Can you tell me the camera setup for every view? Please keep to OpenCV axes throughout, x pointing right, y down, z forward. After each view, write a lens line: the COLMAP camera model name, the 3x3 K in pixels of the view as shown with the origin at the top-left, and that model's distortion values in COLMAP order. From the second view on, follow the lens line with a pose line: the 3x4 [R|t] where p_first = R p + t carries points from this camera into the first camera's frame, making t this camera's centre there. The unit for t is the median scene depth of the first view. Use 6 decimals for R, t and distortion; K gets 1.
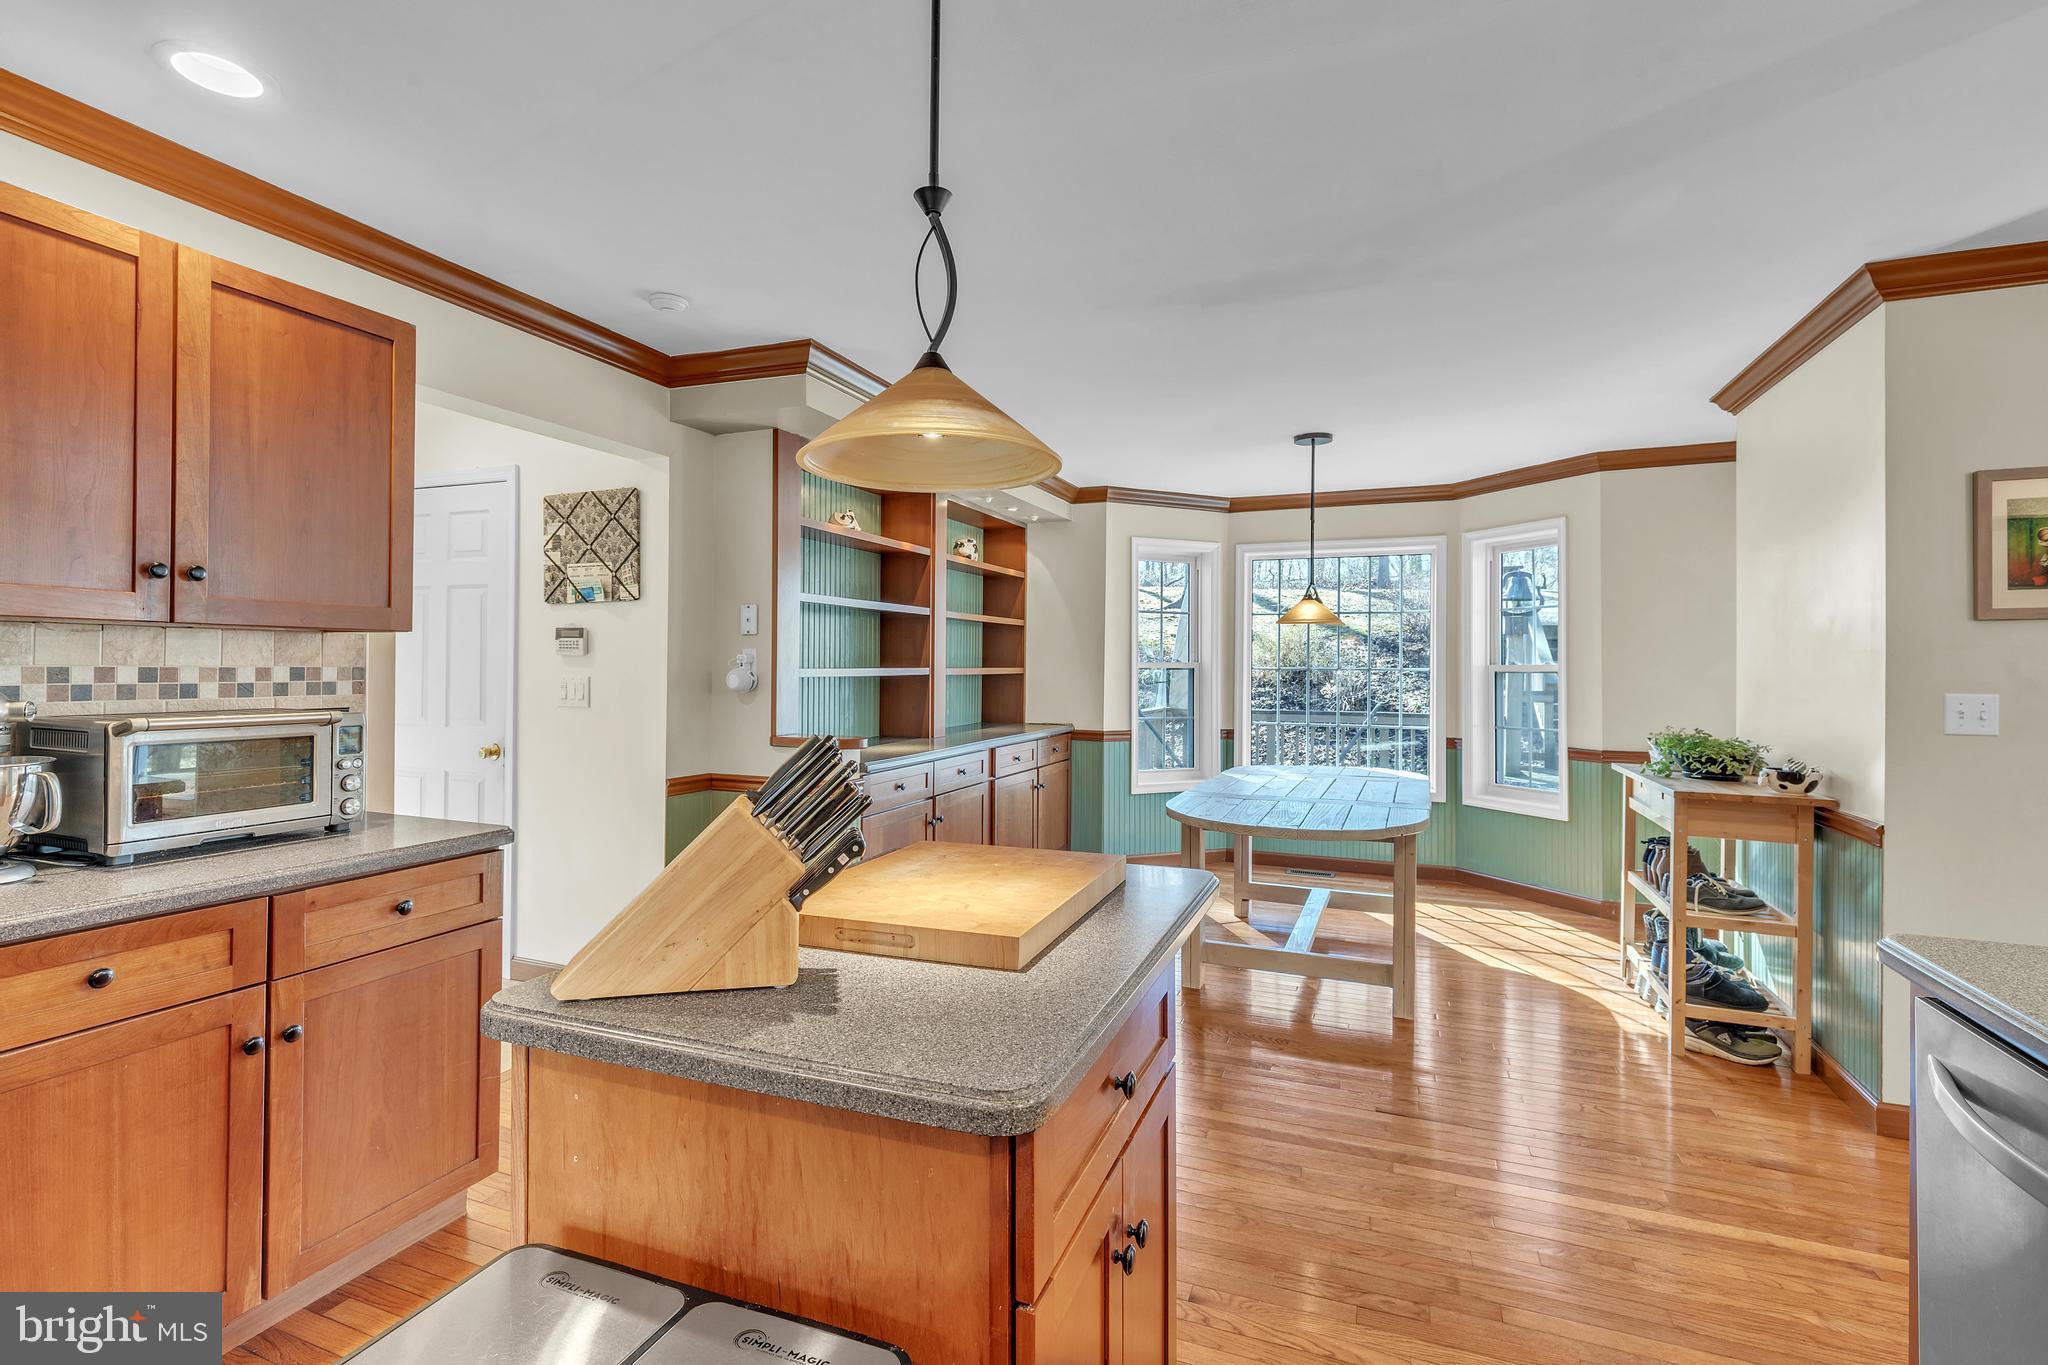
lens RADIAL K [[932.0, 0, 1025.9], [0, 932.0, 659.4], [0, 0, 1]] dist [0.000403, -0.000064]
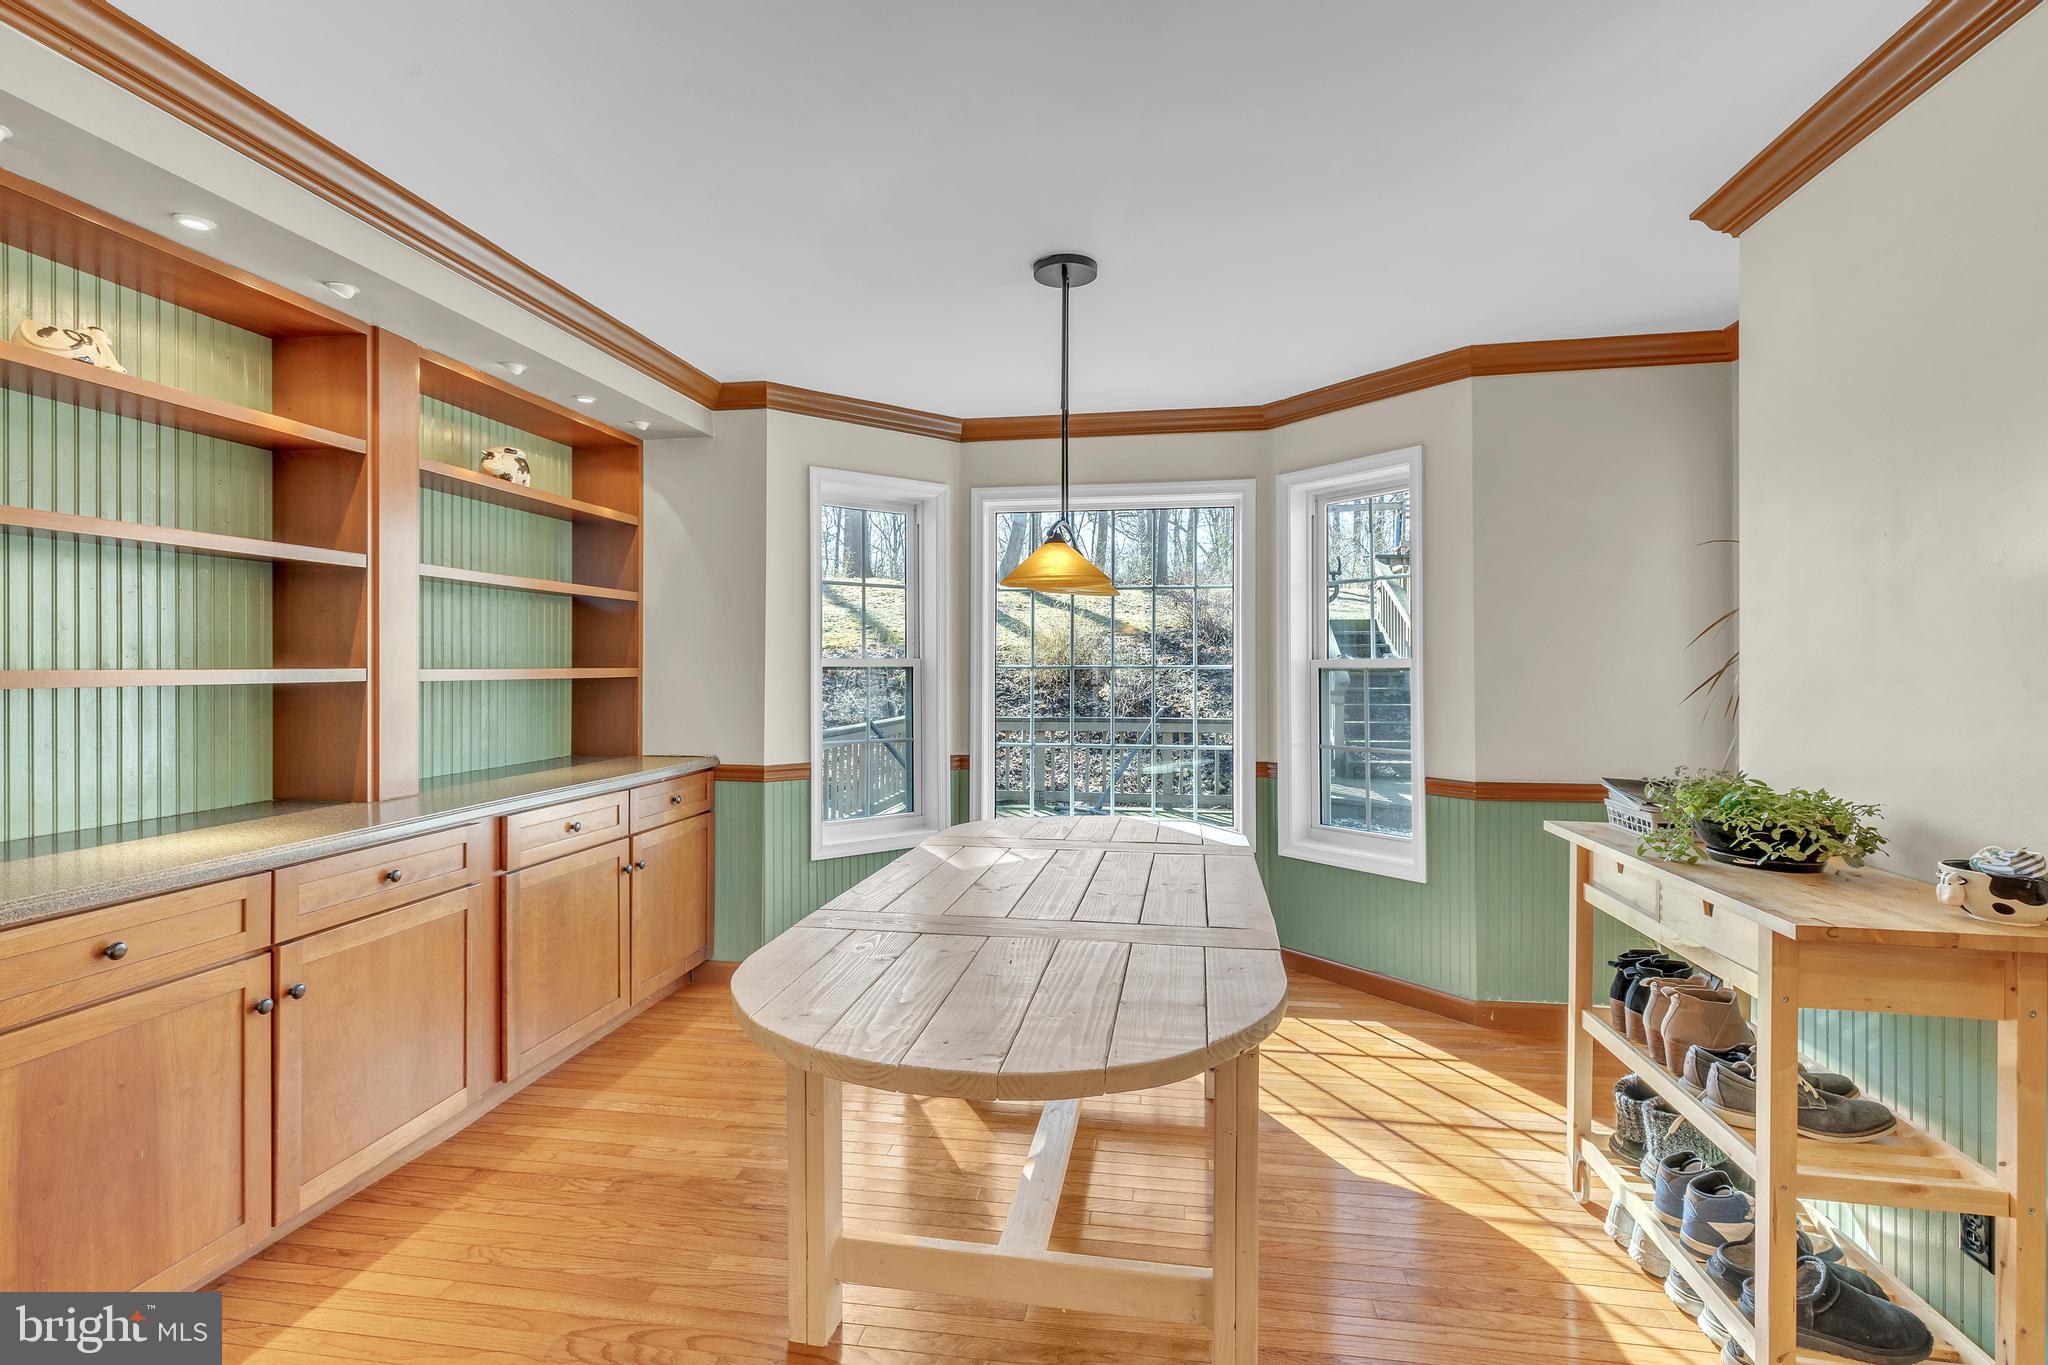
lens RADIAL K [[983.8, 0, 1030.9], [0, 983.8, 663.8], [0, 0, 1]] dist [0.000814, -0.000070]
pose [[0.972673, -0.005206, 0.232121, 0.117870], [0.004240, 0.999980, 0.004661, 0.004878], [-0.232140, -0.003550, 0.972676, 0.334430]]
